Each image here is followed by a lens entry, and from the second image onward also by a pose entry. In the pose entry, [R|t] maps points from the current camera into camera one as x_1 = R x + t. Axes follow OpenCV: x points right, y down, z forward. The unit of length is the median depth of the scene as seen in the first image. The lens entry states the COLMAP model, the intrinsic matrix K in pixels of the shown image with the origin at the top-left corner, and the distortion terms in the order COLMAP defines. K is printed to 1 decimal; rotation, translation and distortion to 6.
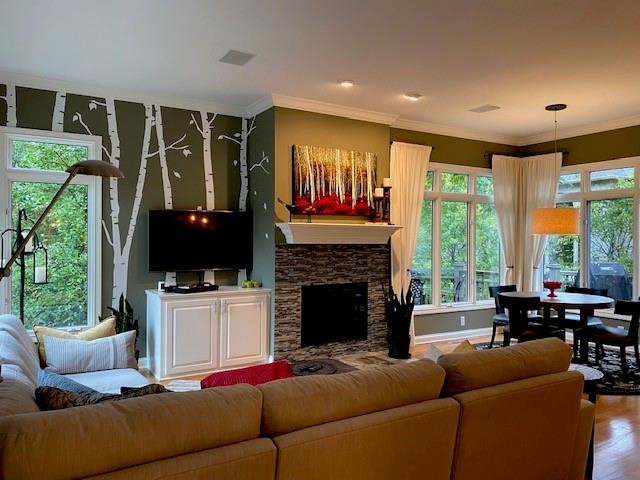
lens RADIAL K [[476.6, 0, 319.1], [0, 476.6, 236.5], [0, 0, 1]] dist [0.003069, -0.012220]
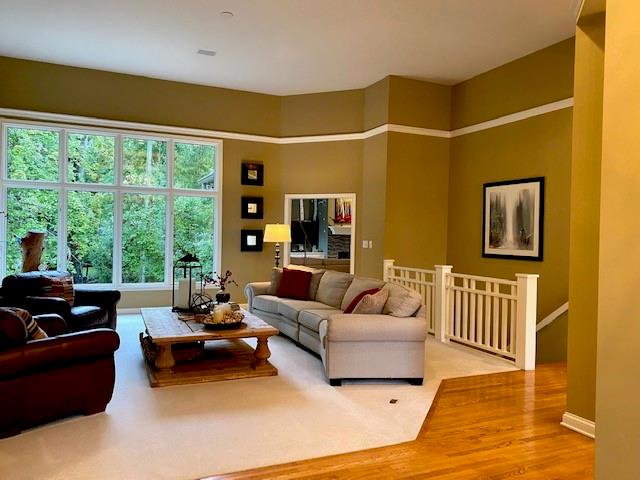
lens RADIAL K [[476.6, 0, 318.8], [0, 476.6, 238.8], [0, 0, 1]] dist [0.003069, -0.012220]
pose [[0.992165, 0.019284, -0.123434, 0.168117], [-0.017920, 0.999766, 0.012147, 0.008190], [0.123639, -0.009840, 0.992278, -1.471146]]
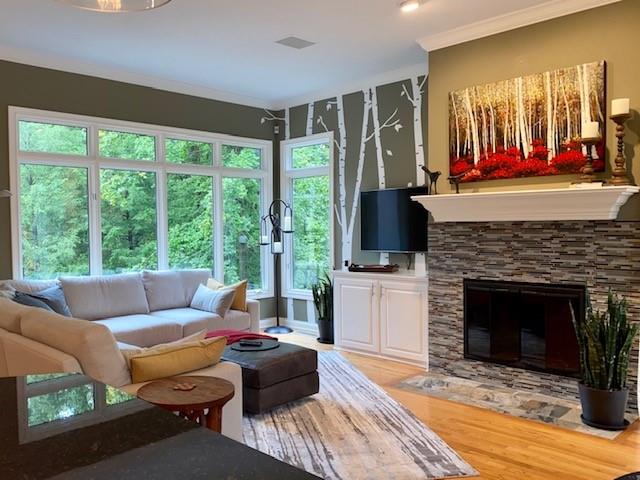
lens RADIAL K [[535.9, 0, 319.1], [0, 535.9, 245.3], [0, 0, 1]] dist [-0.014920, -0.021525]
pose [[0.252501, 0.029860, -0.967136, 0.714180], [0.022687, 0.999066, 0.036768, 0.015582], [0.967331, -0.031225, 0.251588, 0.567745]]
